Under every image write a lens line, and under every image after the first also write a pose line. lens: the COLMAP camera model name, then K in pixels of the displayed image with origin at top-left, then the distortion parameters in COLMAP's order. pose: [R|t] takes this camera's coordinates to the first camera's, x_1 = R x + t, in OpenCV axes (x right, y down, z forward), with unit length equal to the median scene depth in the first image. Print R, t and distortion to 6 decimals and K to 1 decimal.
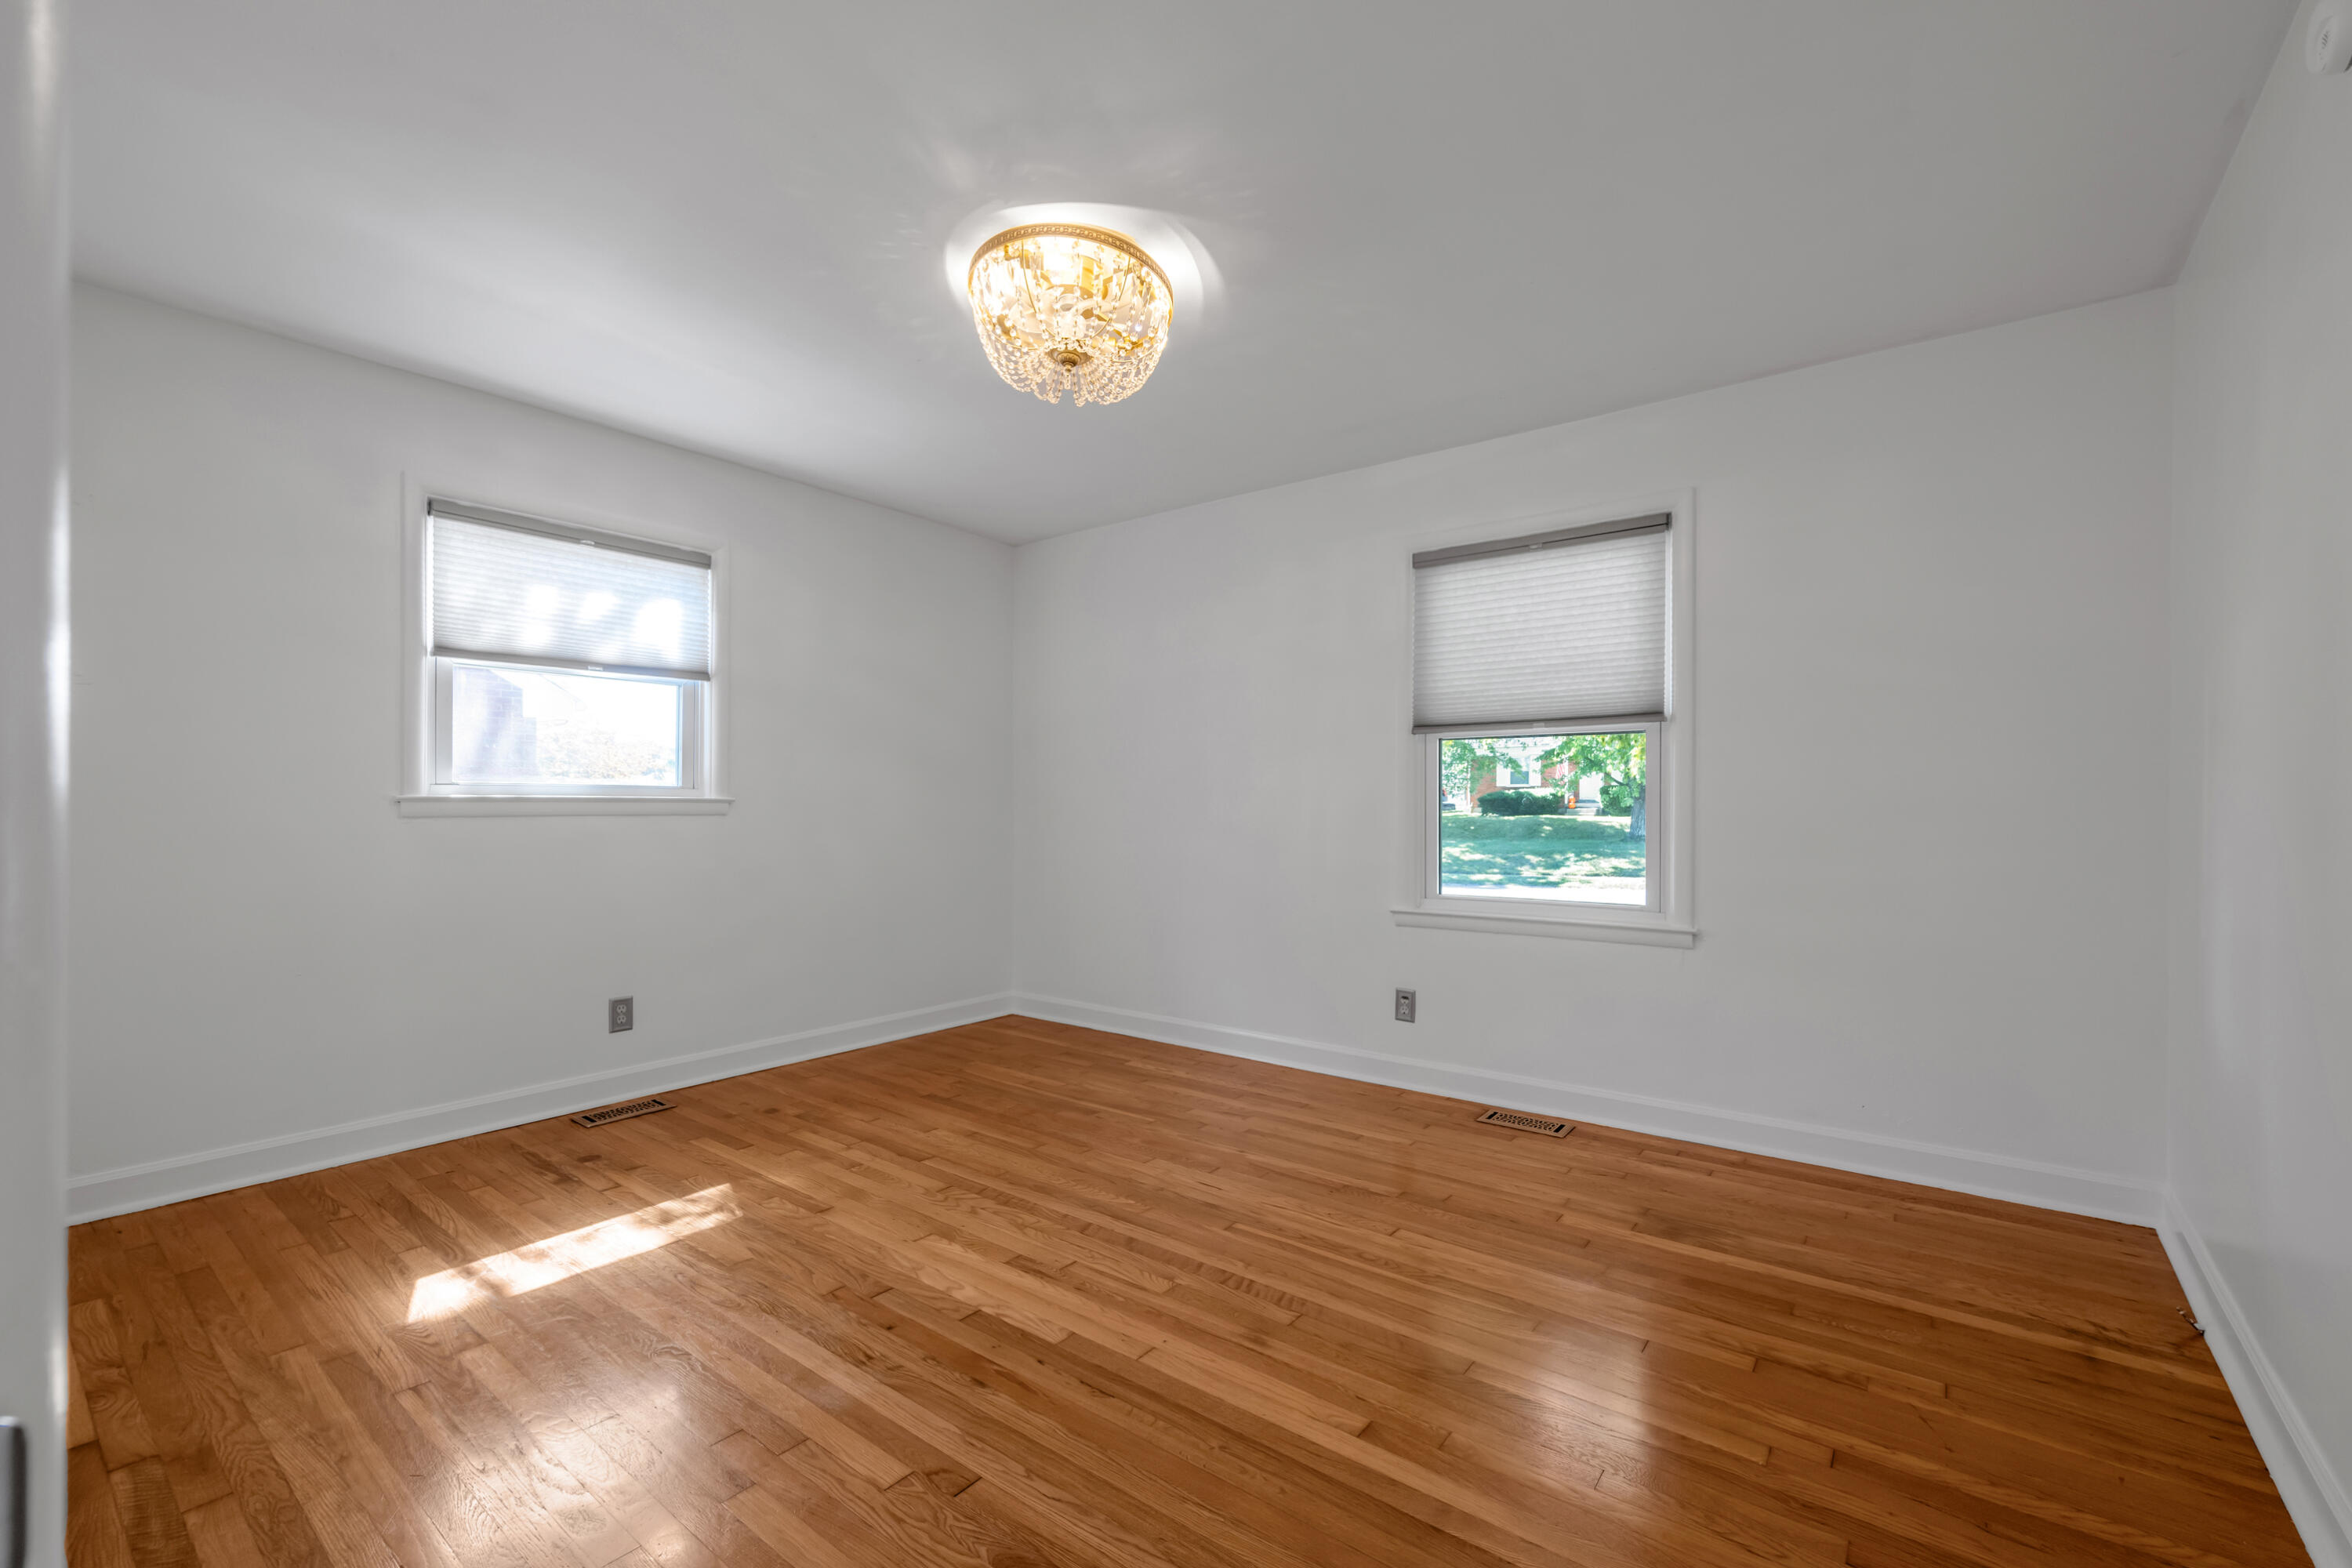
lens RADIAL K [[1001.5, 0, 1177.3], [0, 1001.5, 803.6], [0, 0, 1]] dist [-0.003819, -0.000001]
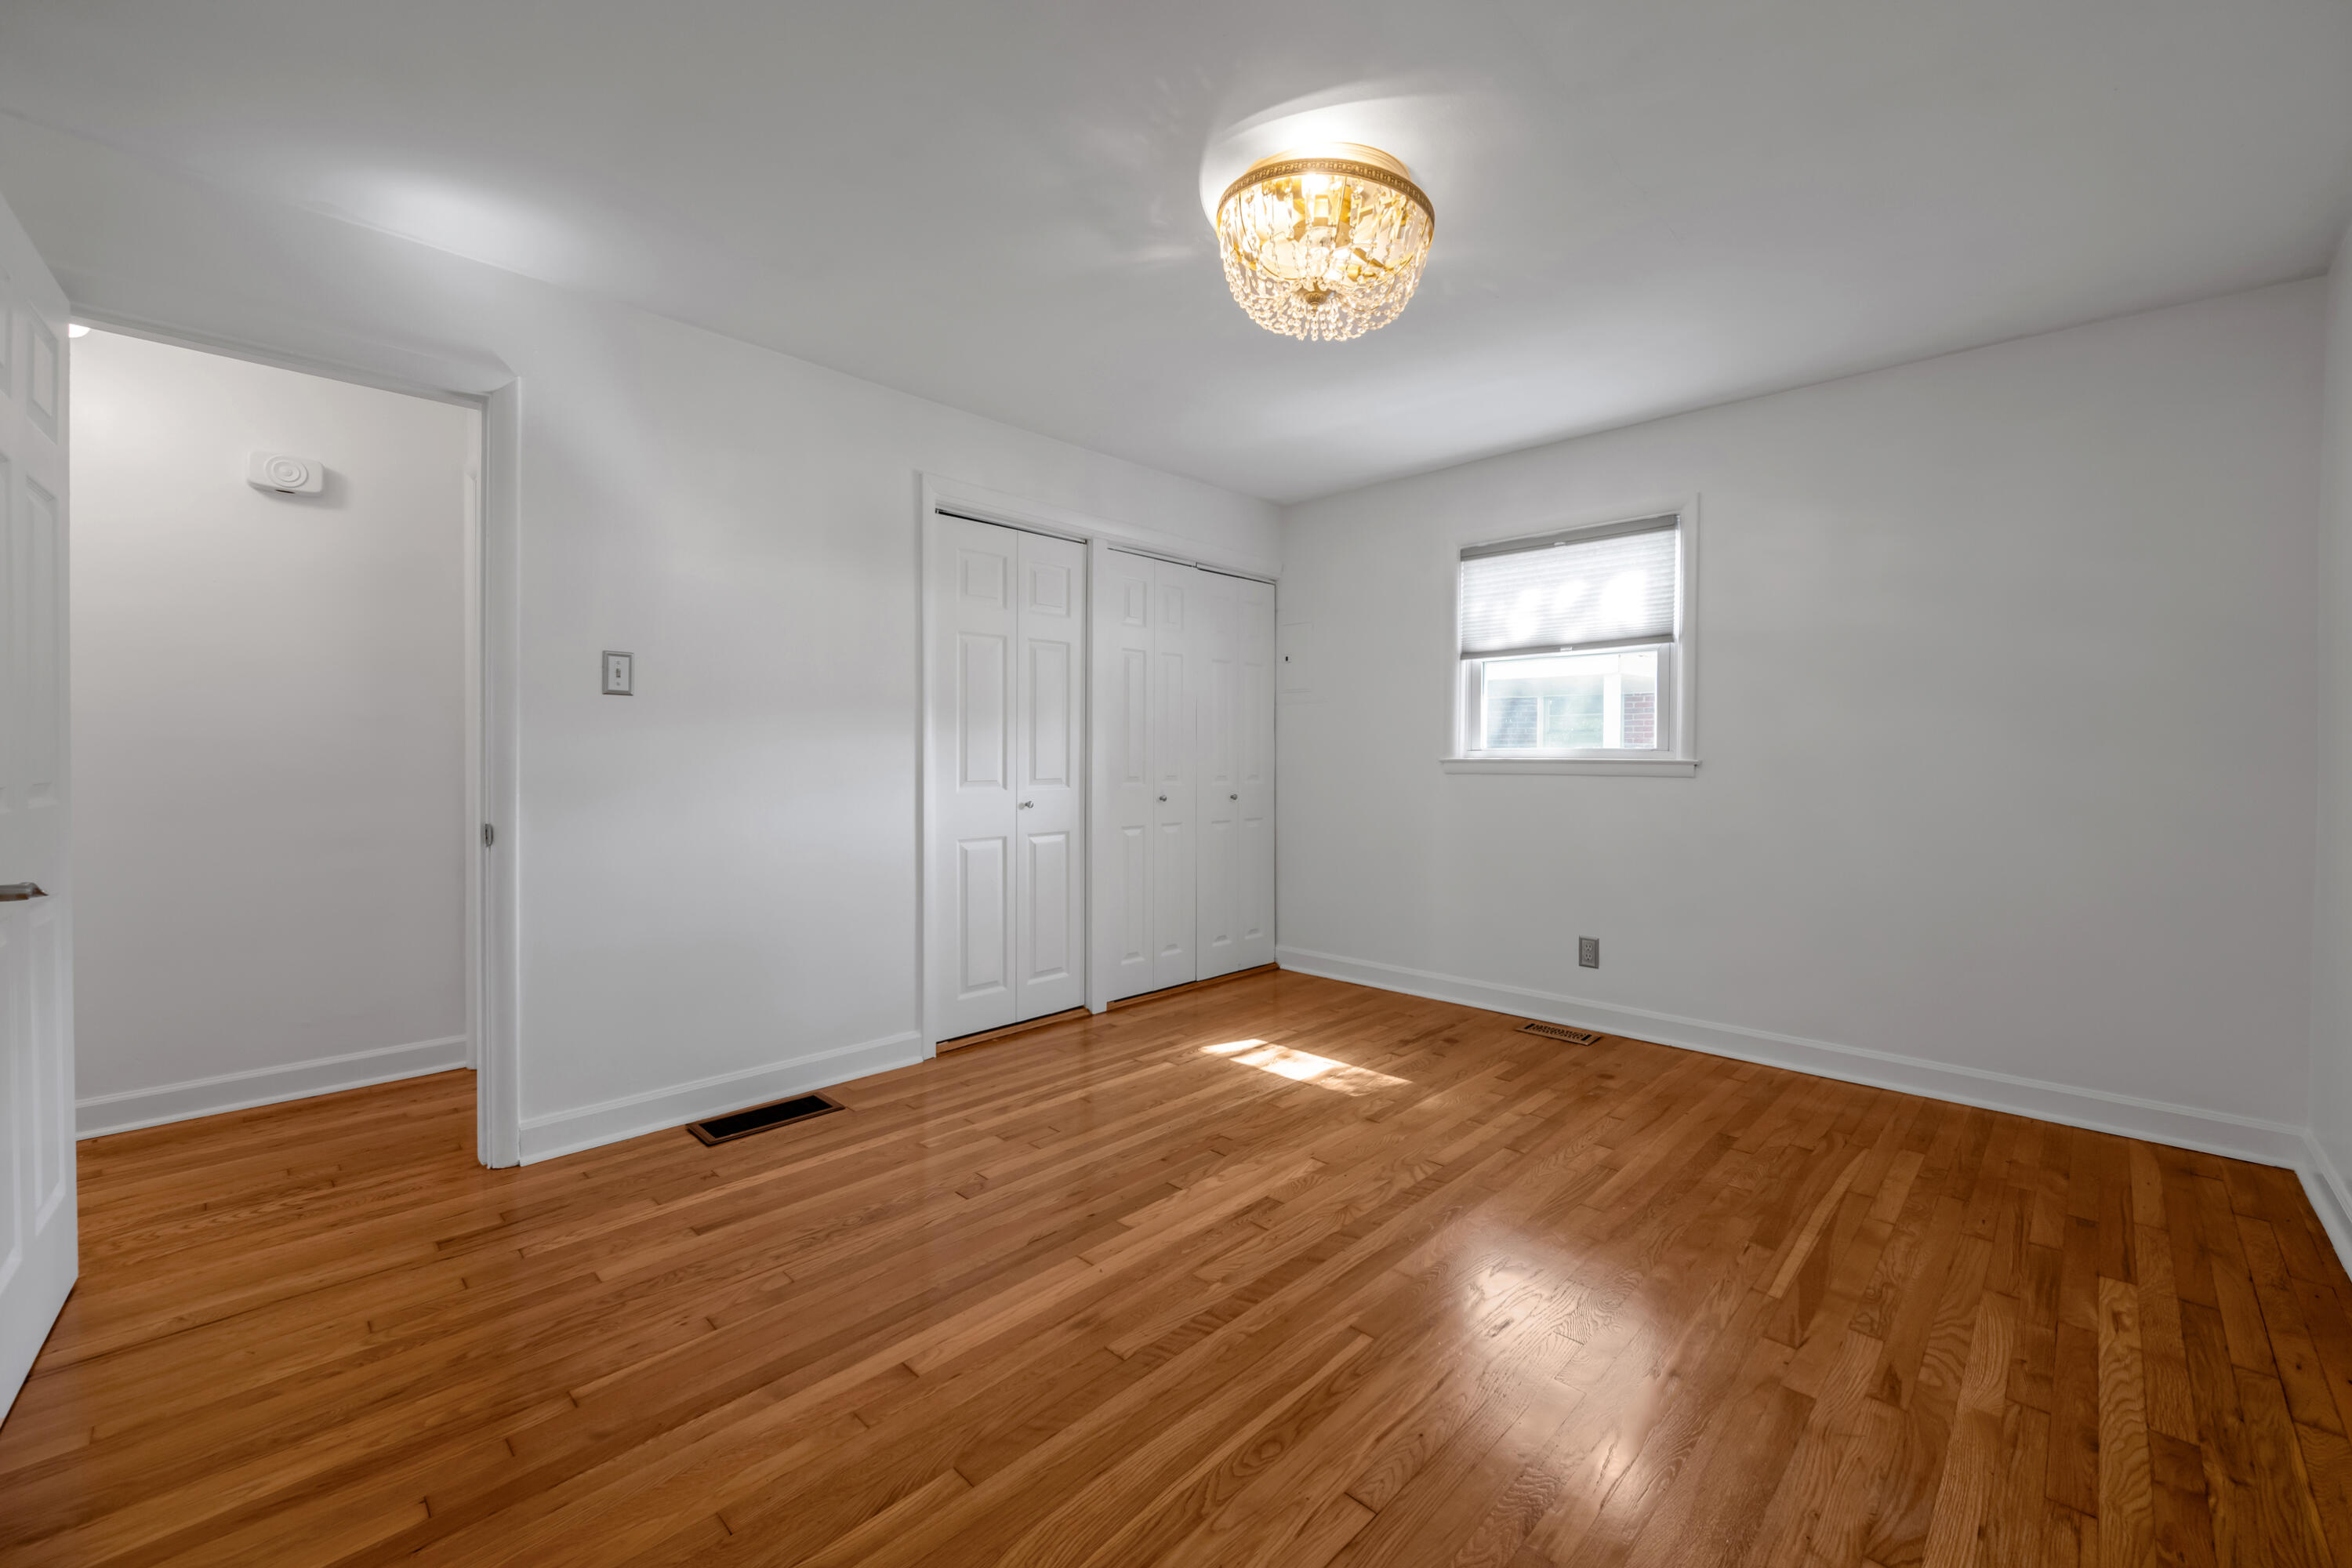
lens RADIAL K [[937.8, 0, 1199.3], [0, 937.8, 761.4], [0, 0, 1]] dist [-0.004754, 0.000015]
pose [[-0.104931, 0.001452, -0.994478, 0.631415], [-0.006796, 0.999975, 0.002177, -0.003941], [0.994456, 0.006987, -0.104919, 0.788307]]
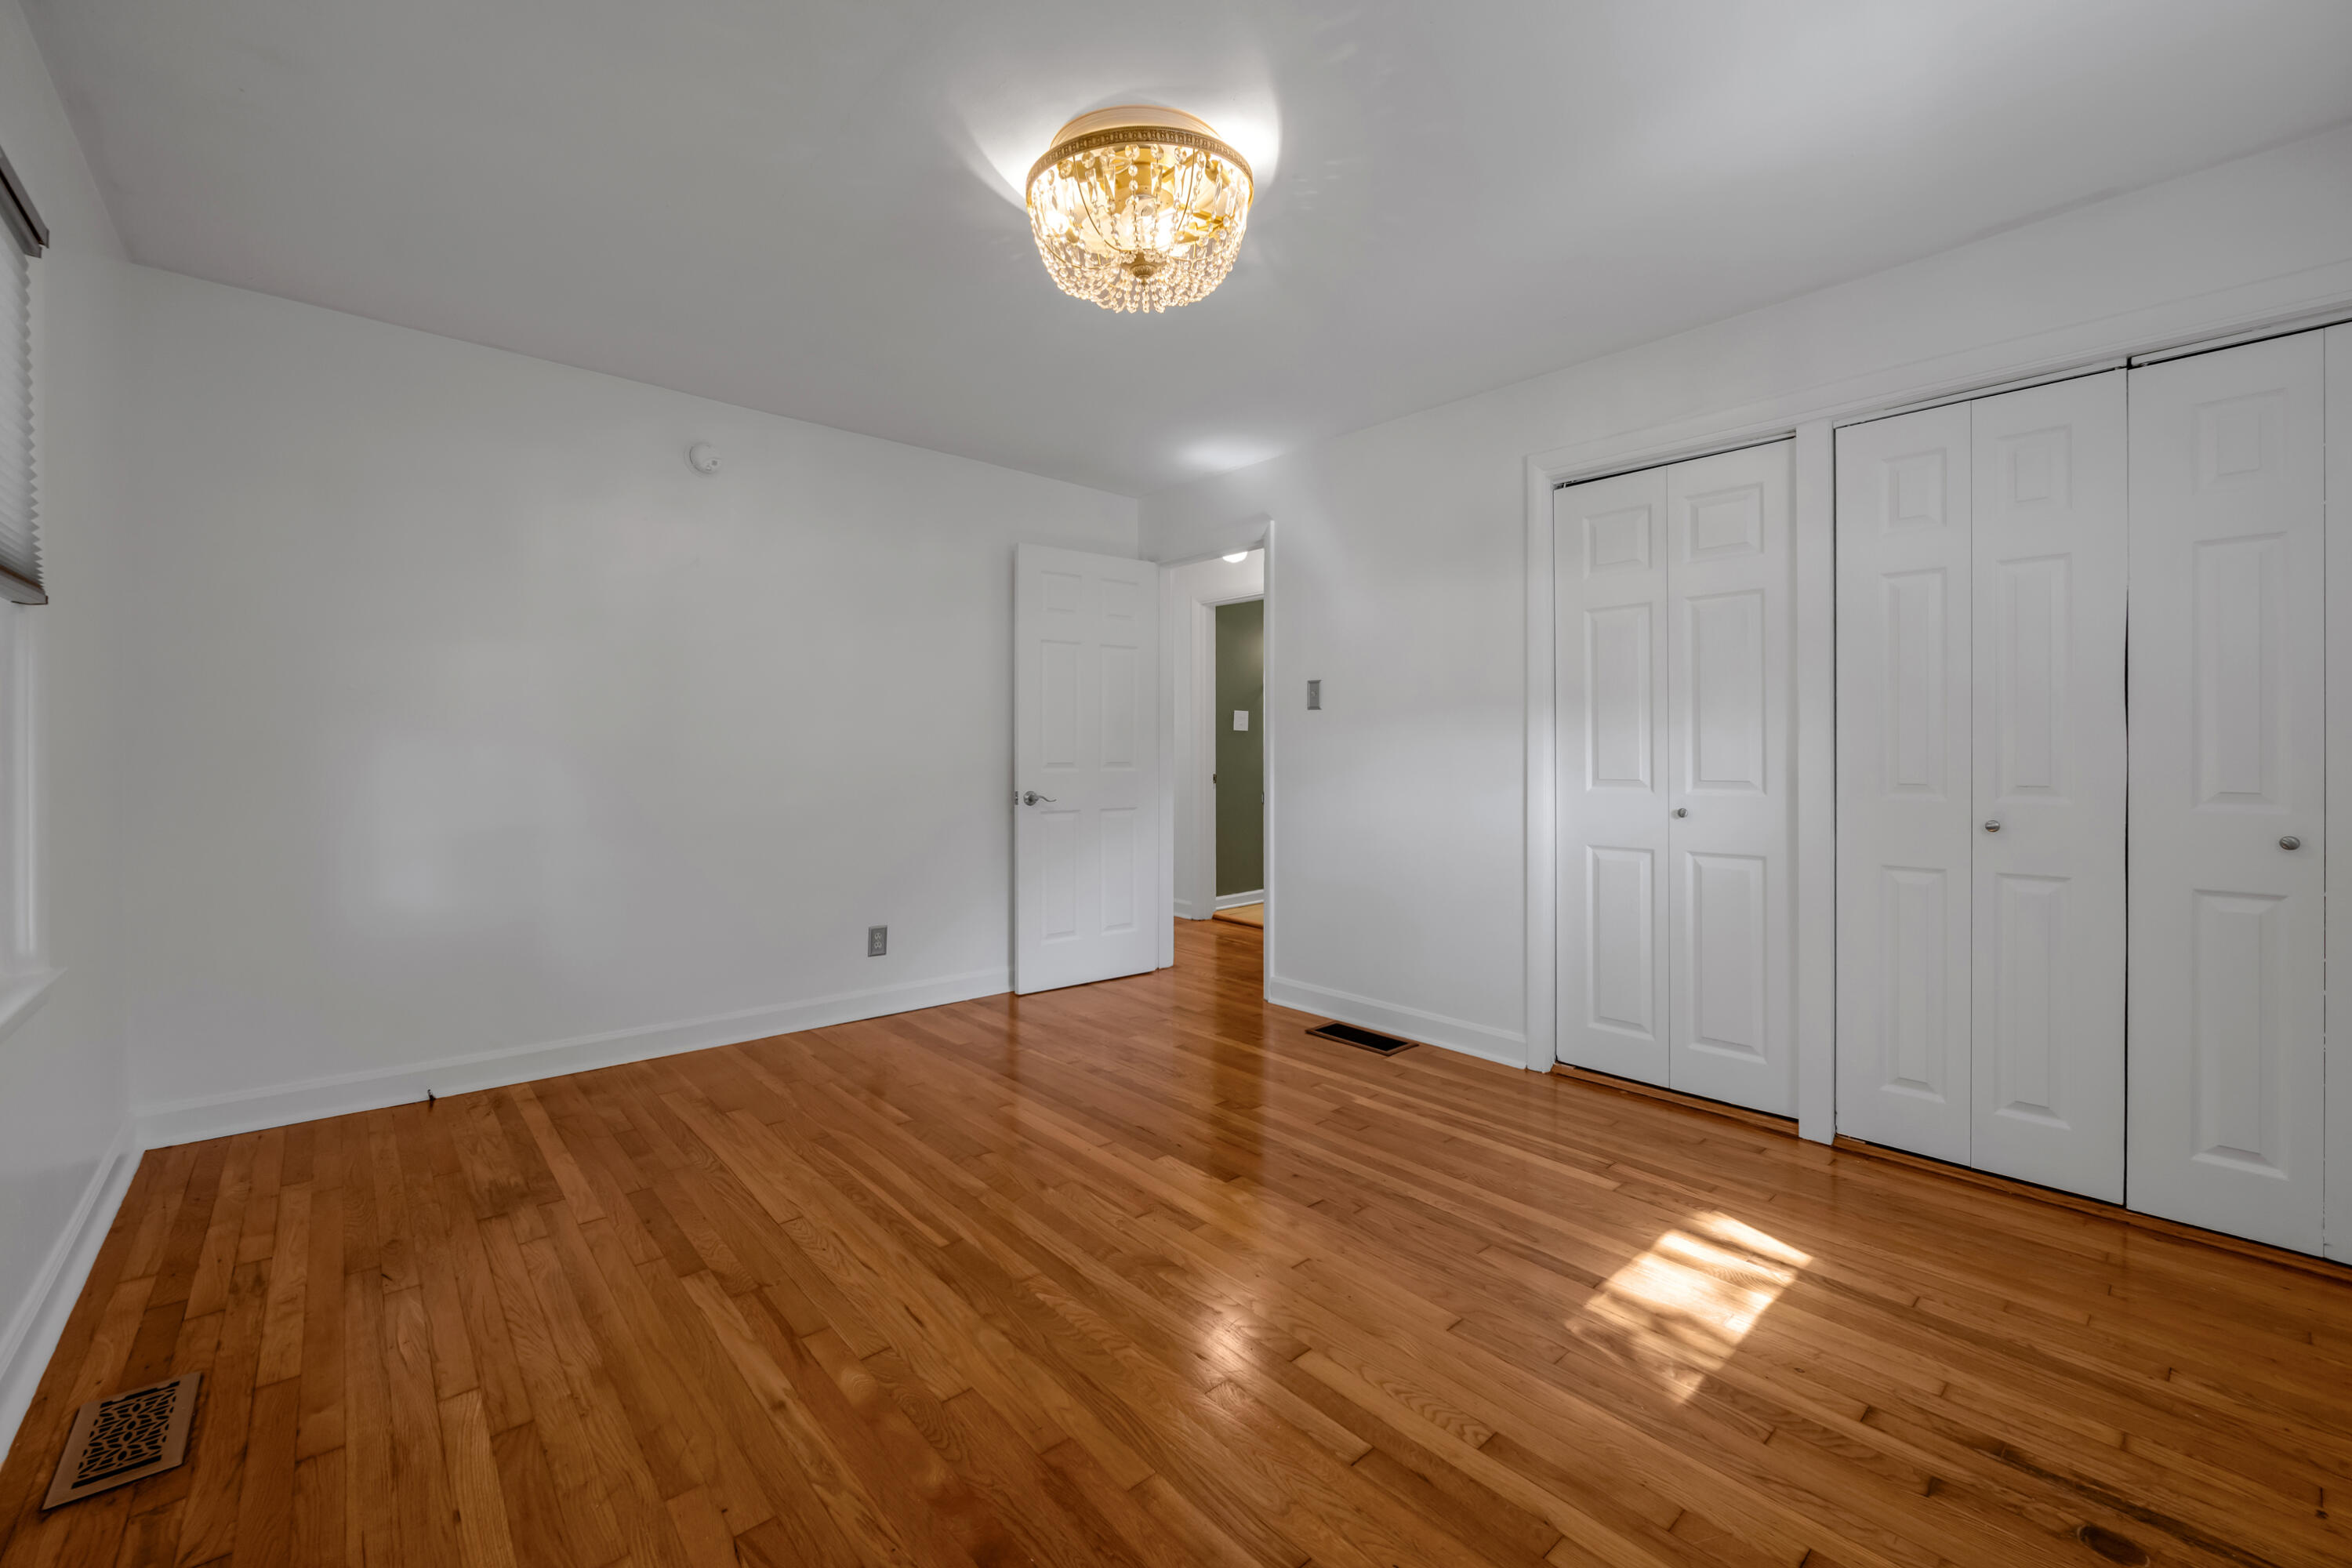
lens RADIAL K [[951.8, 0, 1182.9], [0, 951.8, 743.8], [0, 0, 1]] dist [-0.002794, -0.000671]
pose [[-0.983415, -0.002576, 0.181350, -0.244362], [-0.003126, 0.999991, -0.002747, -0.008877], [-0.181341, -0.003268, -0.983415, 1.477697]]
